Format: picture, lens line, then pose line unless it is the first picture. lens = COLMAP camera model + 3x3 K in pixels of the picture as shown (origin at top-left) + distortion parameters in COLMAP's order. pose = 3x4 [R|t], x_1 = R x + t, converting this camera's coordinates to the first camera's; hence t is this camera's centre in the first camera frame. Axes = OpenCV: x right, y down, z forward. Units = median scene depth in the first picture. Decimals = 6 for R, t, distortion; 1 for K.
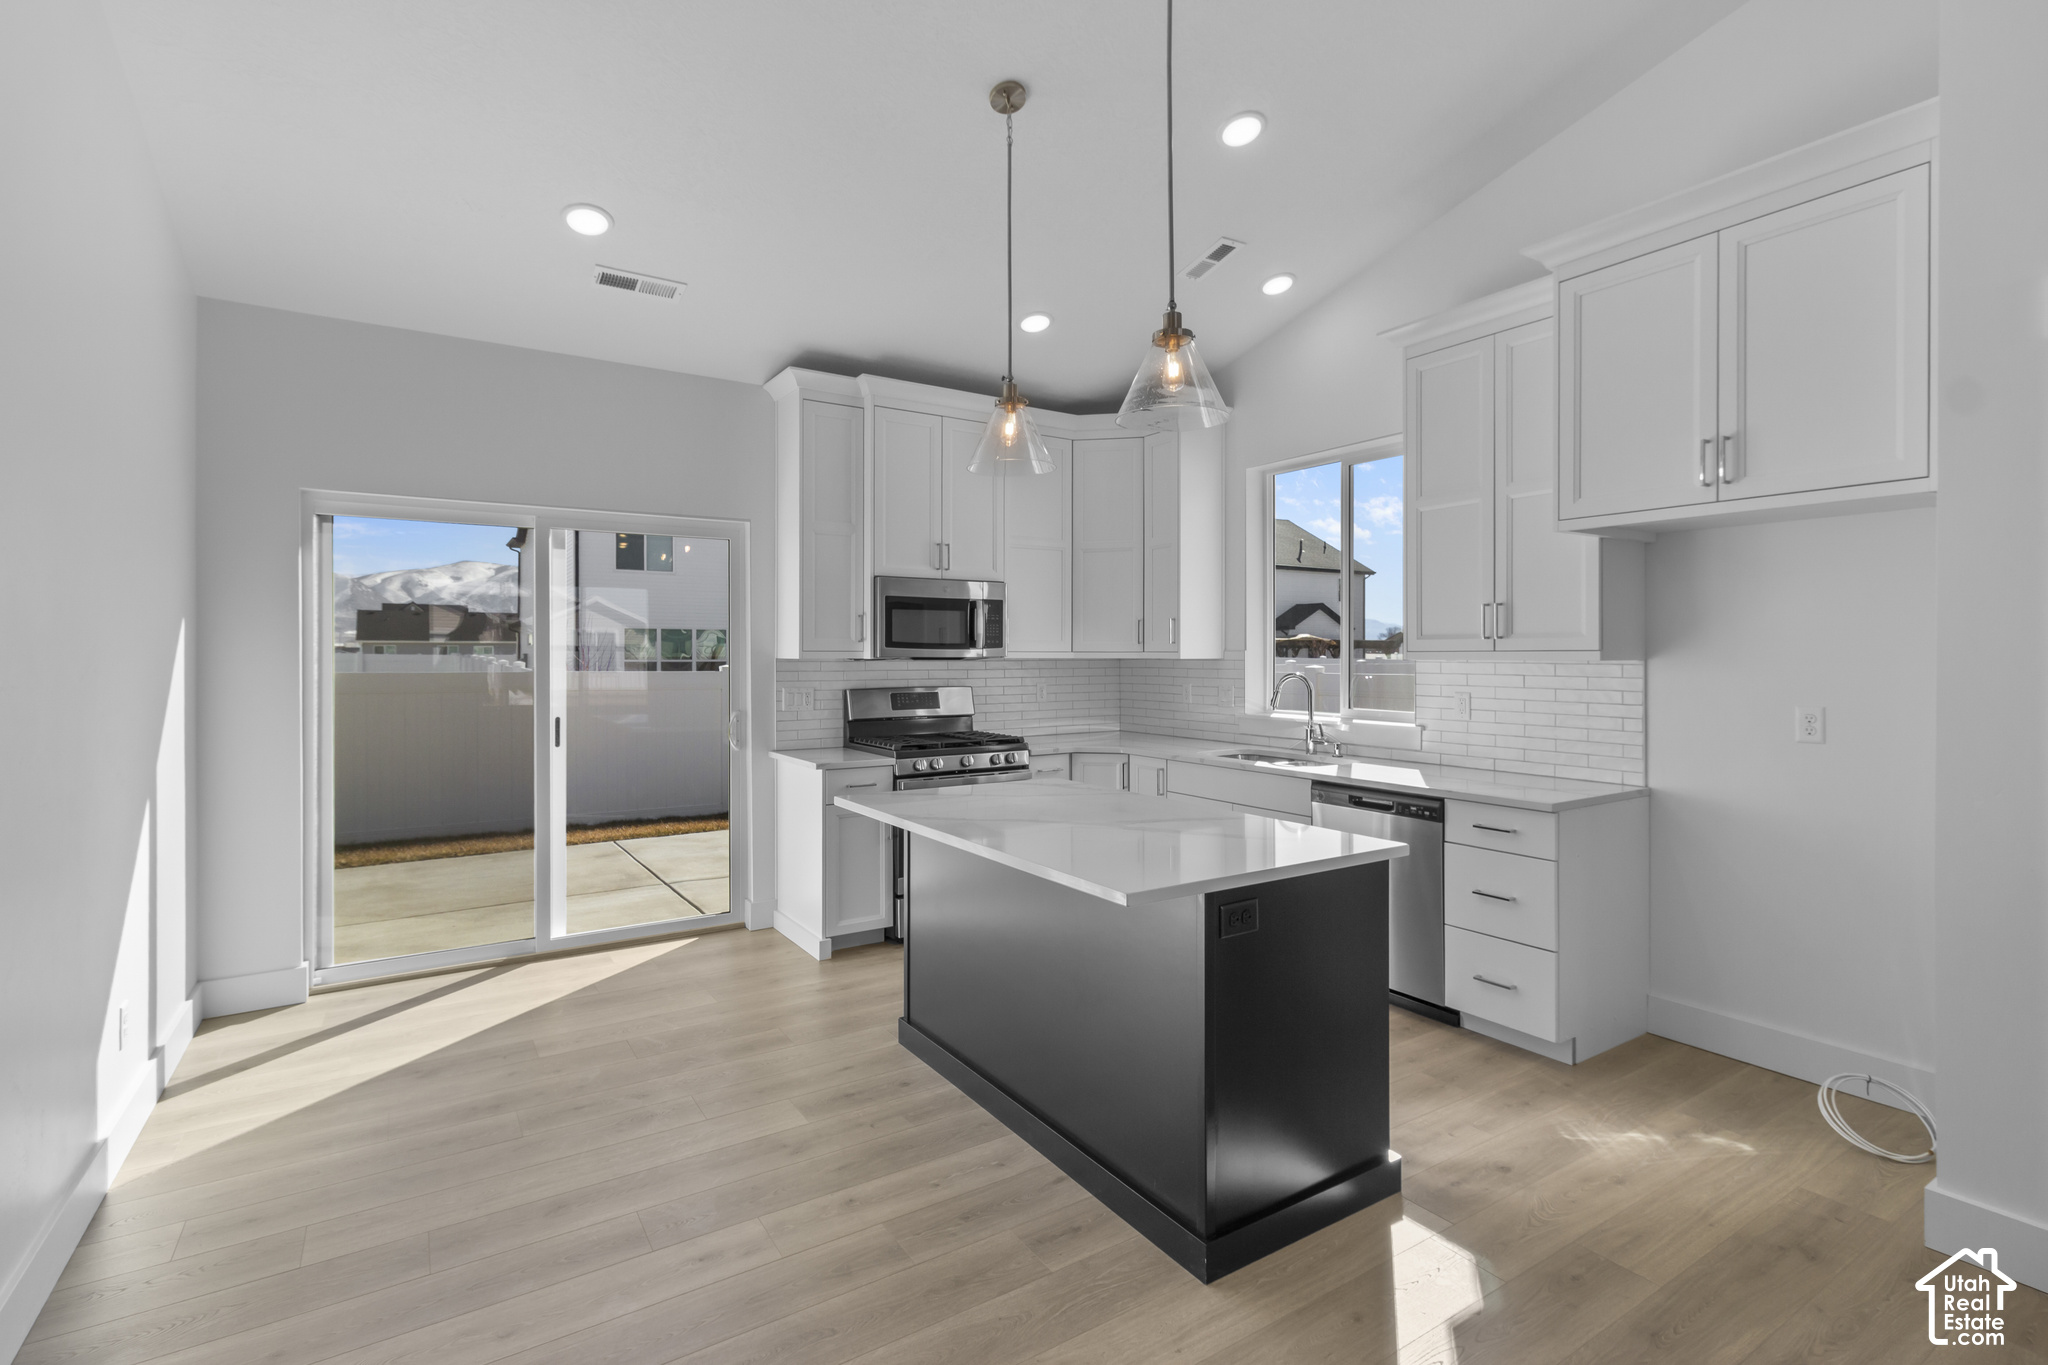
lens RADIAL K [[953.8, 0, 1023.3], [0, 953.8, 654.0], [0, 0, 1]] dist [0.002130, 0.000062]
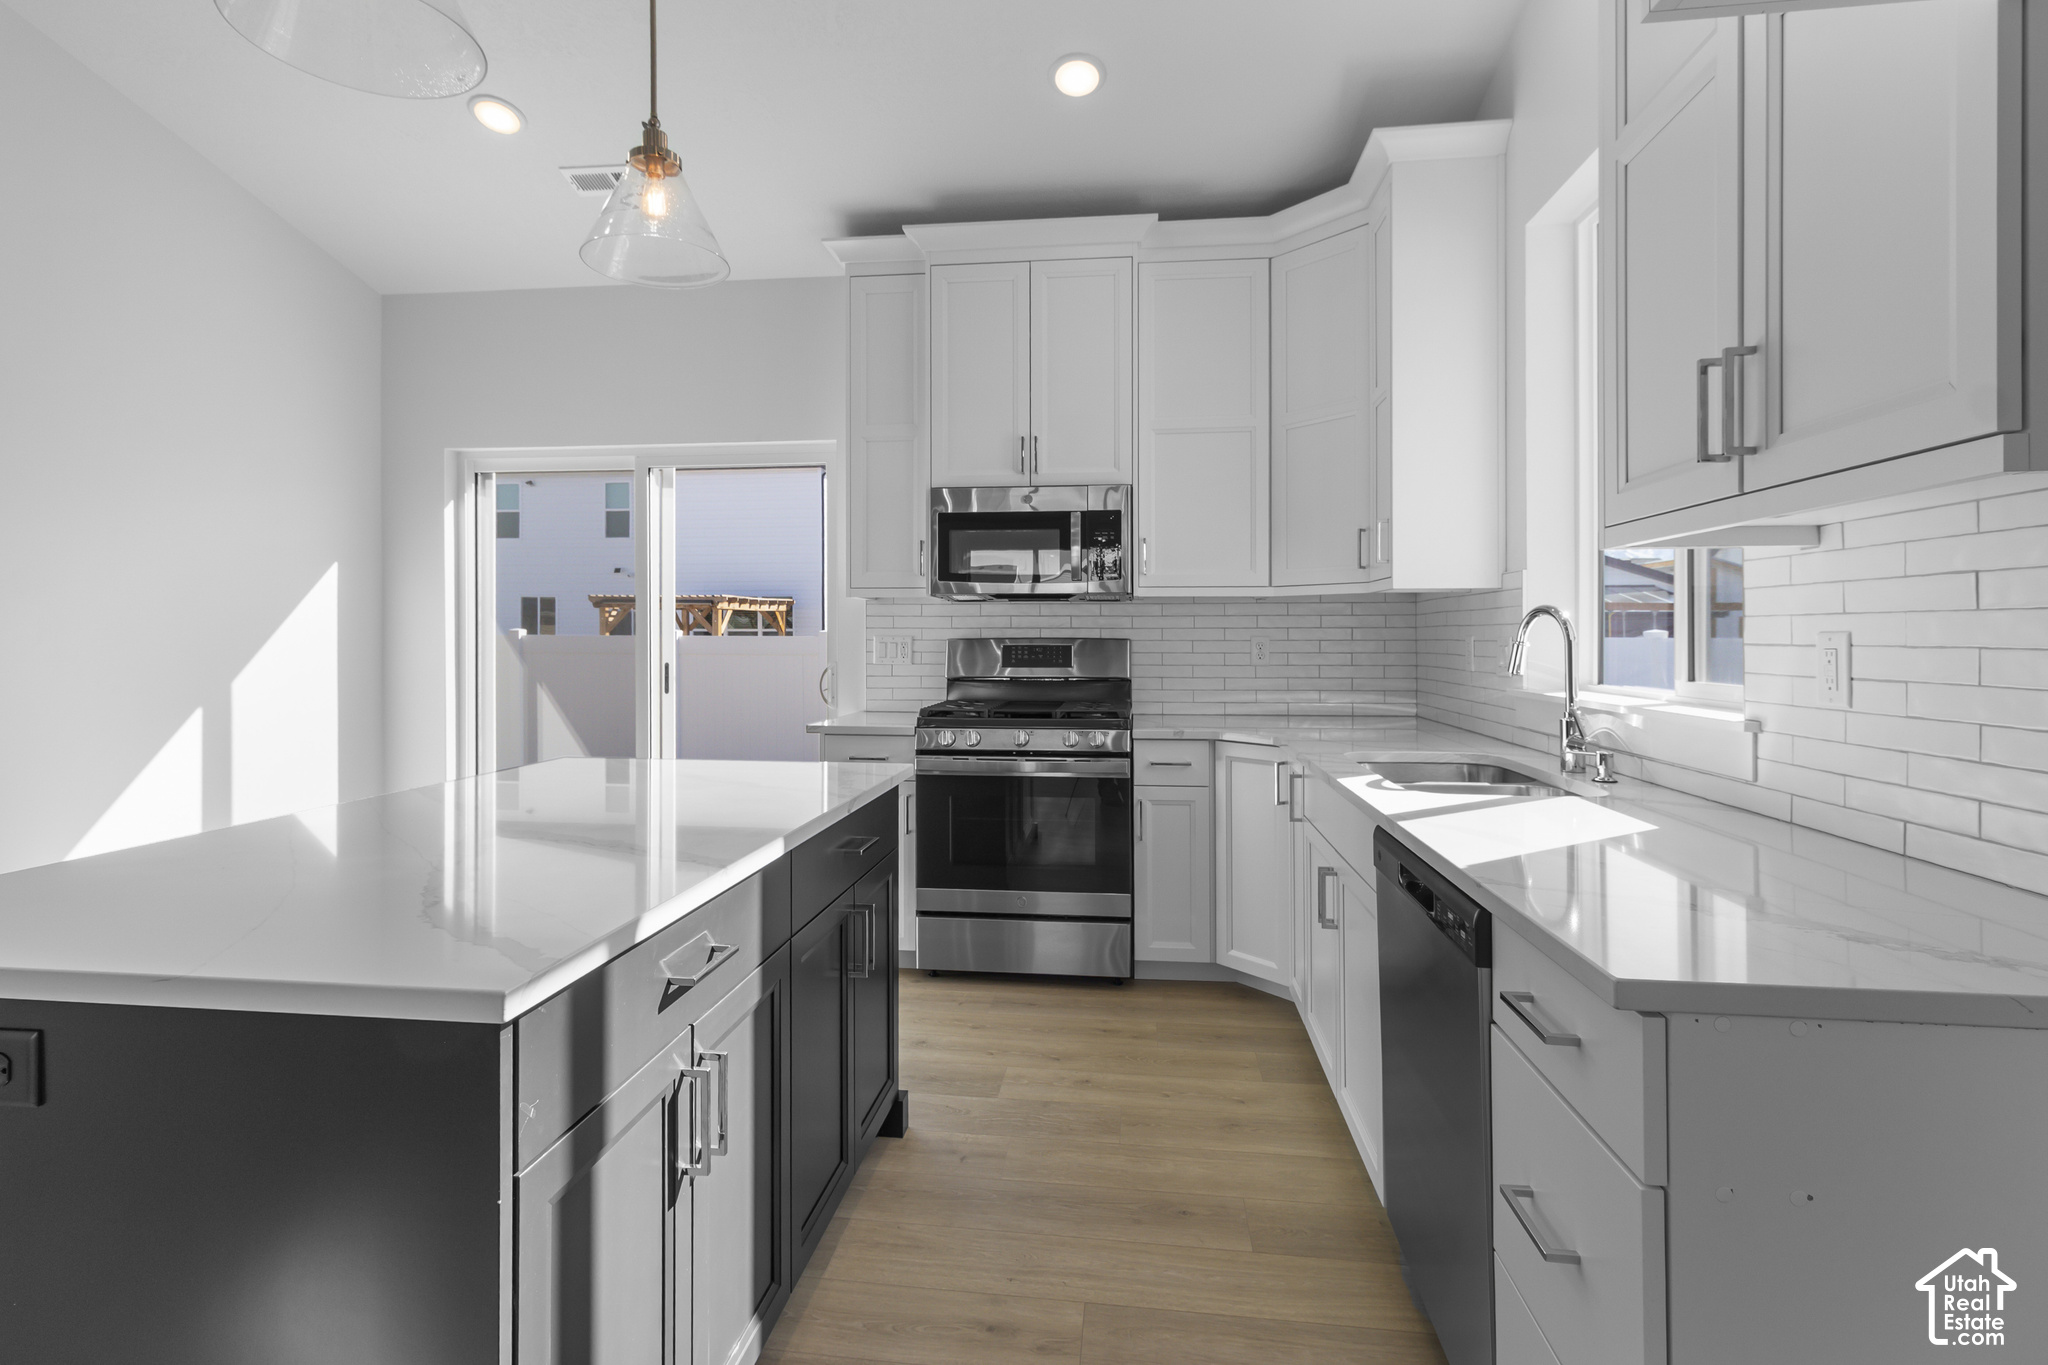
lens RADIAL K [[979.4, 0, 1024.7], [0, 979.4, 635.8], [0, 0, 1]] dist [0.001243, -0.000118]
pose [[0.772985, 0.001054, -0.634423, 0.388107], [-0.000740, 0.999999, 0.000759, 0.034774], [0.634423, -0.000117, 0.772986, 0.428586]]
